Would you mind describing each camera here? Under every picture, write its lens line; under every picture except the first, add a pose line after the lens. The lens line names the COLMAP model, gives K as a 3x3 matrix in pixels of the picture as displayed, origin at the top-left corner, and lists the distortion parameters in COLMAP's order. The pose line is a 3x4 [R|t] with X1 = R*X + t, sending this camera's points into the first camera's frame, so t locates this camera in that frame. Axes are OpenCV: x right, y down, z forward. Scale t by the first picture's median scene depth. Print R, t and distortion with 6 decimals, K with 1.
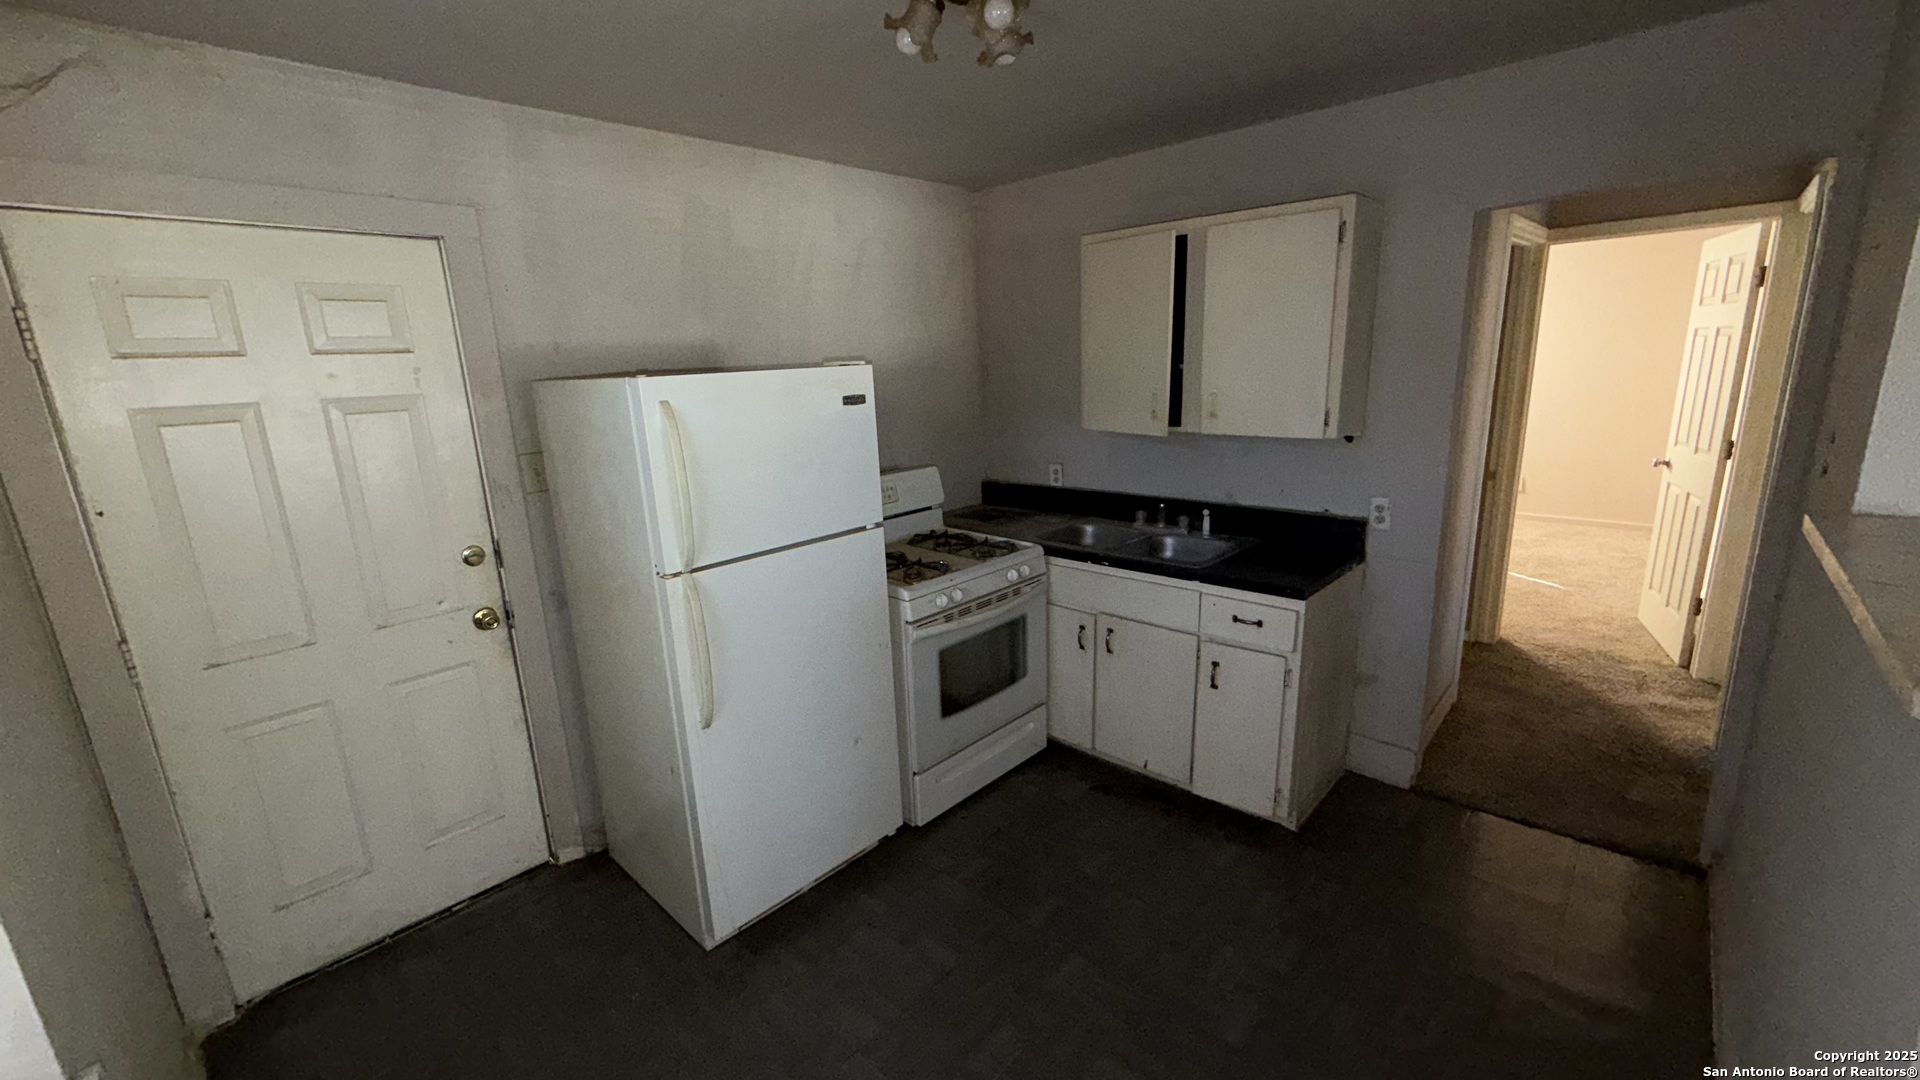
lens RADIAL K [[764.2, 0, 960.0], [0, 764.2, 540.0], [0, 0, 1]] dist [-0.001802, -0.000148]
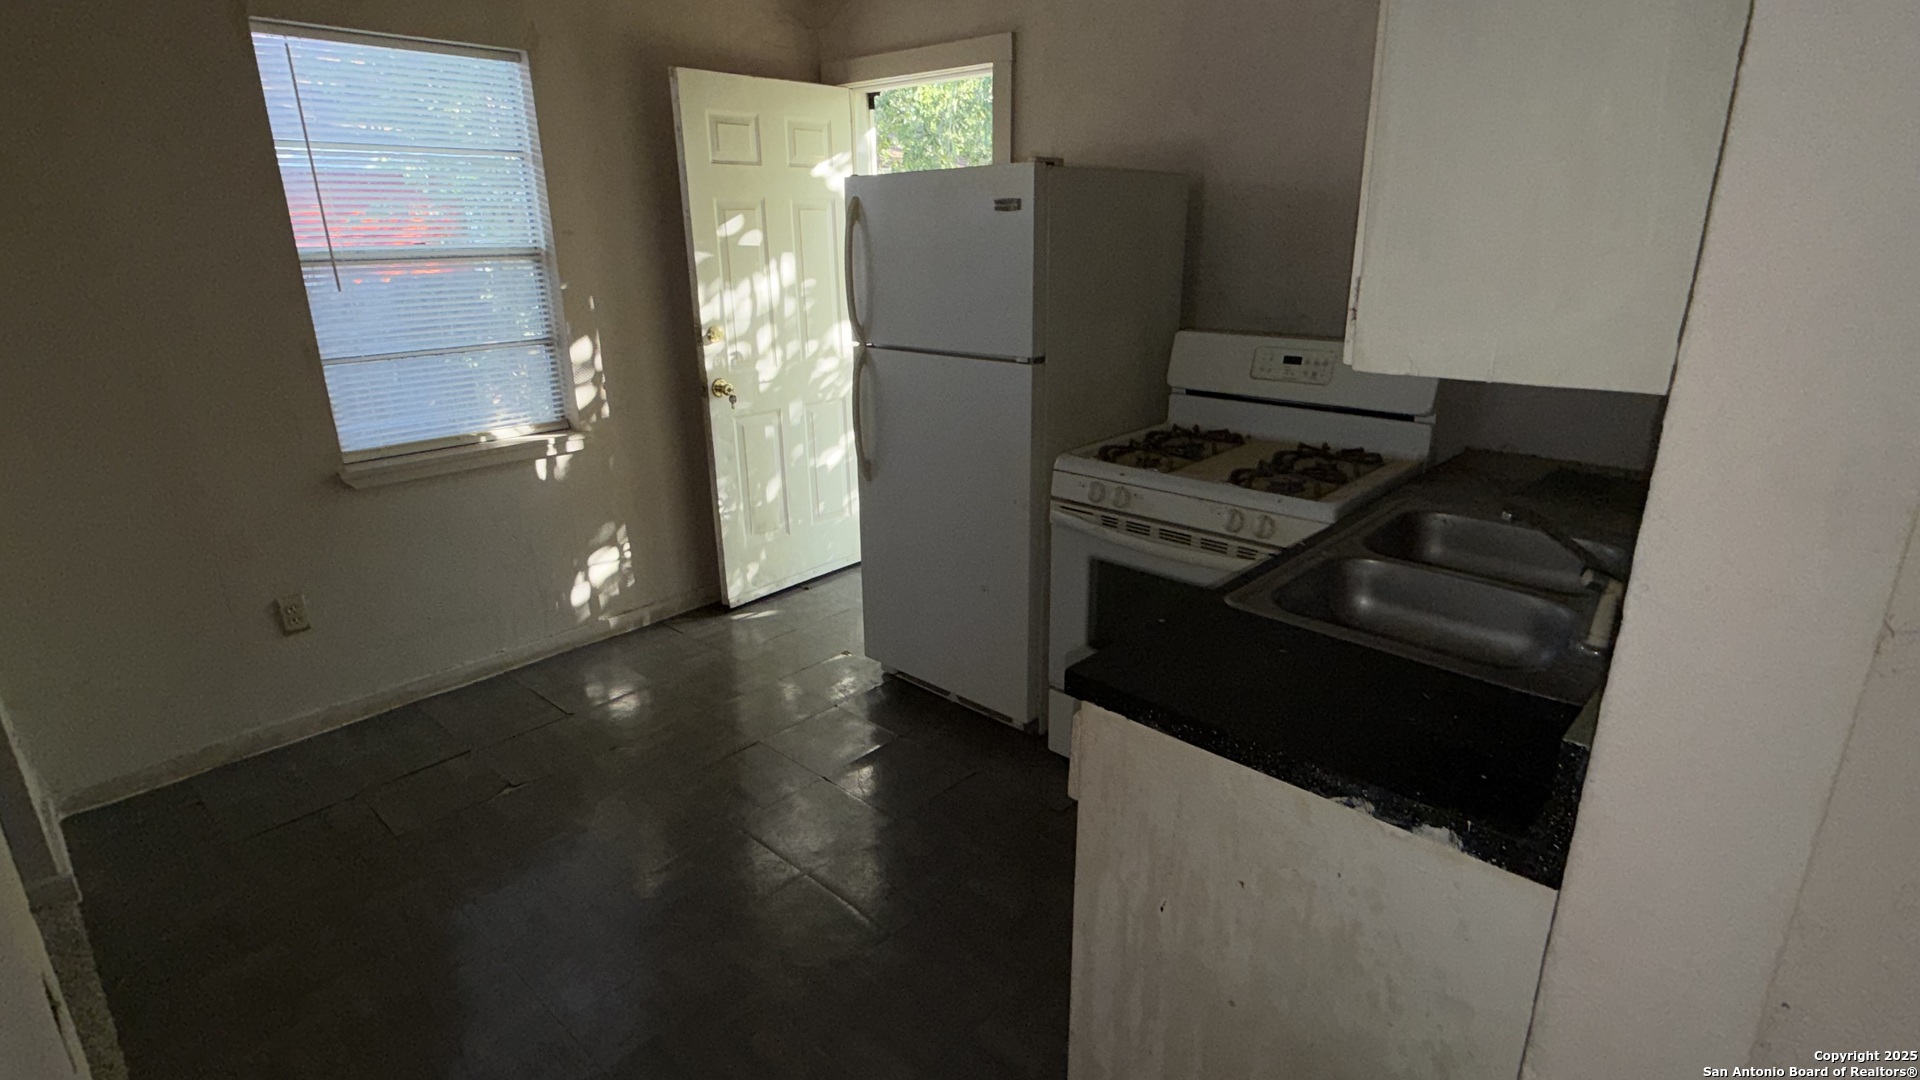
lens RADIAL K [[955.9, 0, 960.0], [0, 955.9, 540.0], [0, 0, 1]] dist [0.000678, 0.000030]
pose [[0.005253, 0.348527, -0.937284, 0.898607], [-0.220711, 0.914586, 0.338850, -0.170470], [0.975325, 0.205089, 0.081728, 0.835320]]
